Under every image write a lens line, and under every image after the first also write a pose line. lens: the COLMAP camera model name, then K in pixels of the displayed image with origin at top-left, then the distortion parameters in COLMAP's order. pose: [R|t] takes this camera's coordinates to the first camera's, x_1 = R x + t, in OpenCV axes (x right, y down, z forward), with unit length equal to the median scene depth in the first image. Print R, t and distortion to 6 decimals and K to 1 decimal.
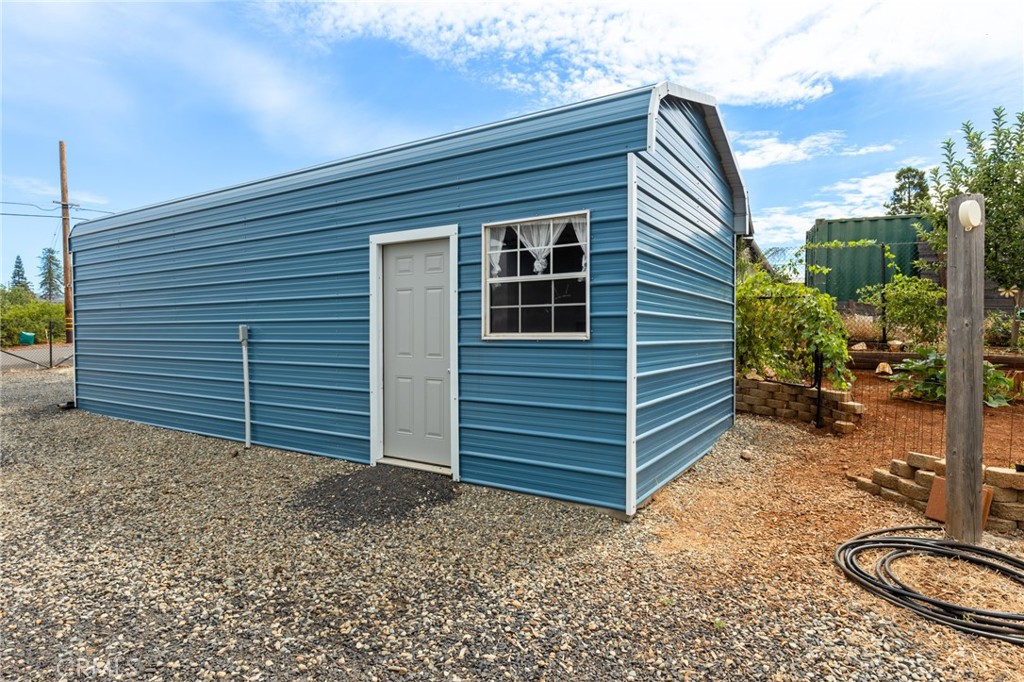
lens RADIAL K [[546.5, 0, 512.0], [0, 546.5, 341.0], [0, 0, 1]] dist [-0.003334, -0.000166]
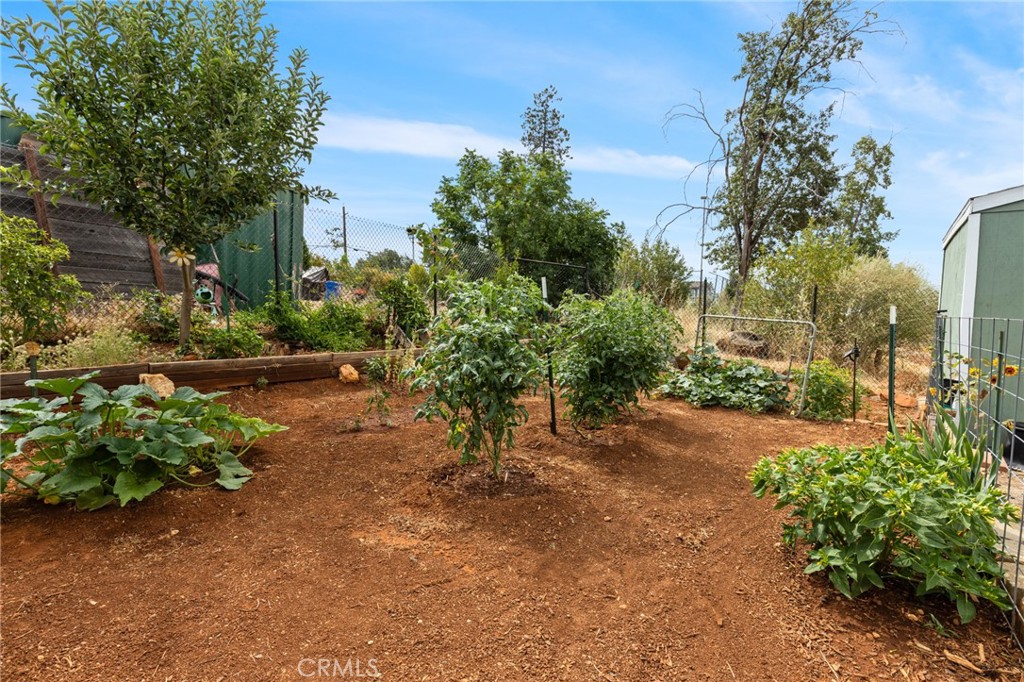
lens RADIAL K [[503.0, 0, 512.0], [0, 503.0, 341.0], [0, 0, 1]] dist [-0.010768, 0.000100]
pose [[0.106814, -0.062374, 0.992321, 0.845853], [0.014270, 0.998024, 0.061196, -0.053515], [-0.994177, 0.007624, 0.107493, 1.238409]]
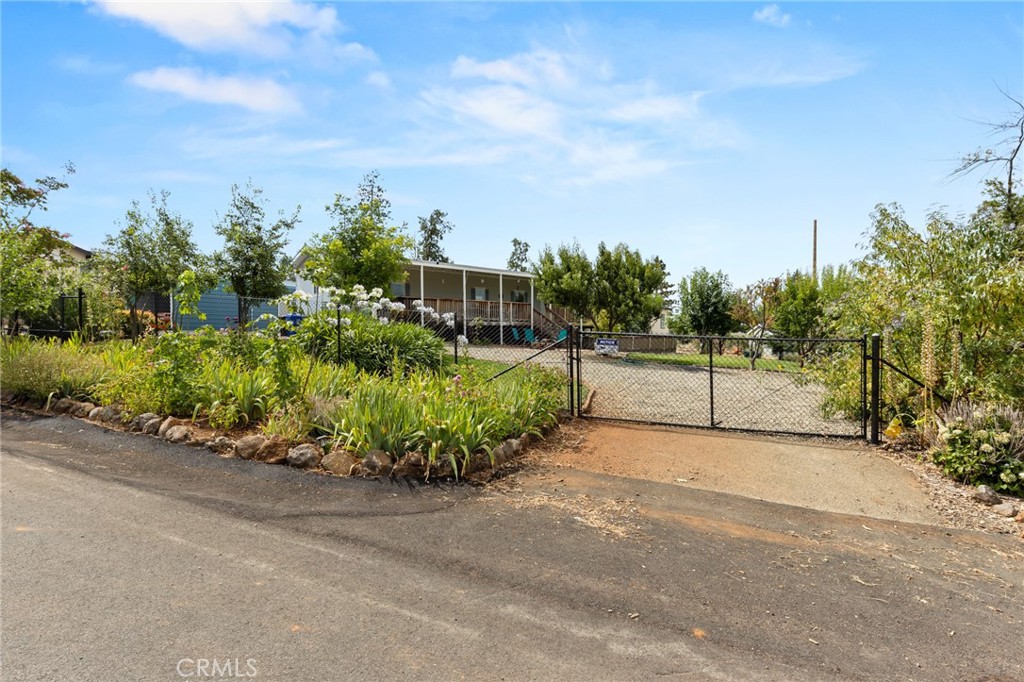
lens RADIAL K [[484.0, 0, 512.0], [0, 484.0, 341.0], [0, 0, 1]] dist [0.000386, 0.000086]
pose [[-0.174379, -0.025723, 0.984343, -8.794327], [0.027347, 0.999147, 0.030954, 0.250878], [-0.984299, 0.032317, -0.173527, -1.131608]]
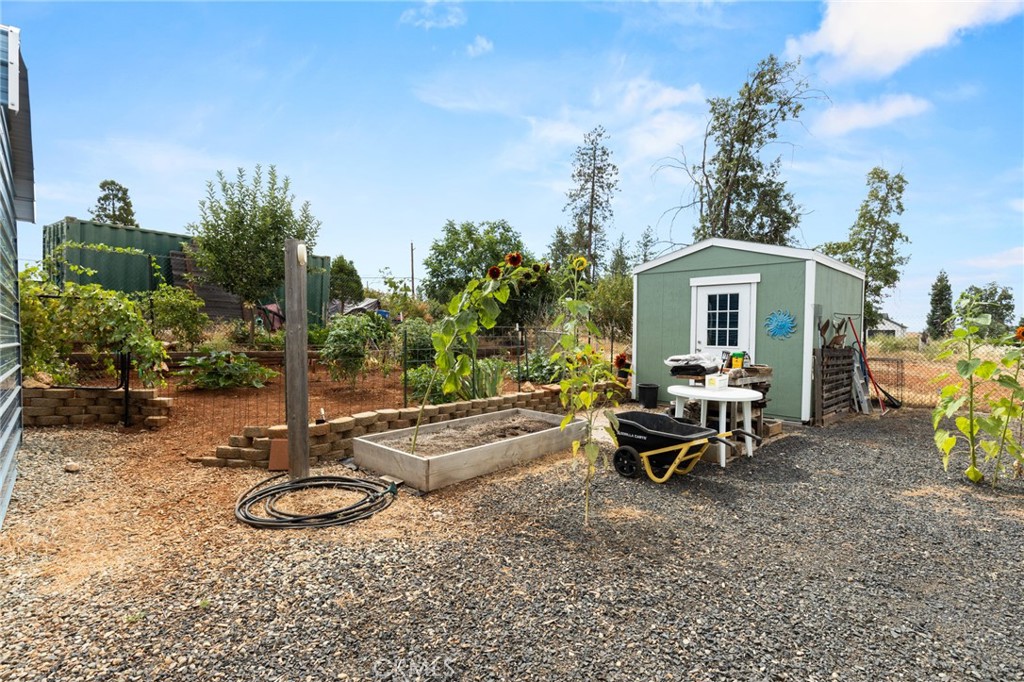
lens RADIAL K [[494.3, 0, 512.0], [0, 494.3, 341.0], [0, 0, 1]] dist [-0.014867, -0.000114]
pose [[0.248721, -0.015268, 0.968455, -0.275840], [0.017369, 0.999785, 0.011301, -0.002378], [-0.968419, 0.014010, 0.248933, 0.107919]]
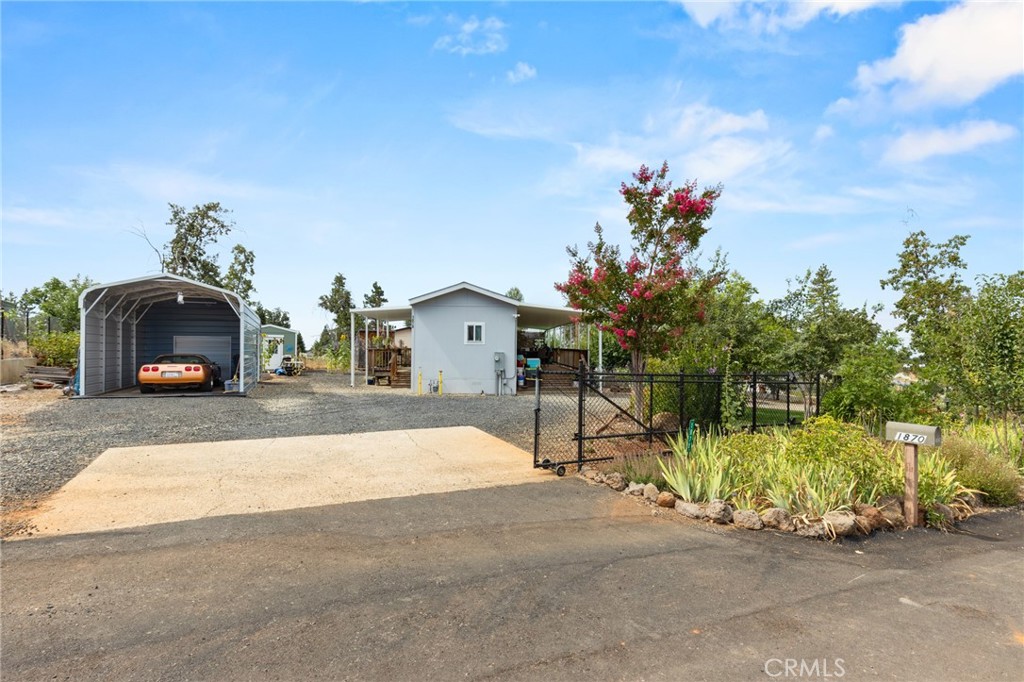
lens RADIAL K [[484.0, 0, 512.0], [0, 484.0, 341.0], [0, 0, 1]] dist [0.000386, 0.000086]
pose [[-0.836524, 0.001451, 0.547929, -5.629465], [0.008707, 0.999905, 0.010645, -0.201707], [-0.547861, 0.013675, -0.836457, 4.295554]]
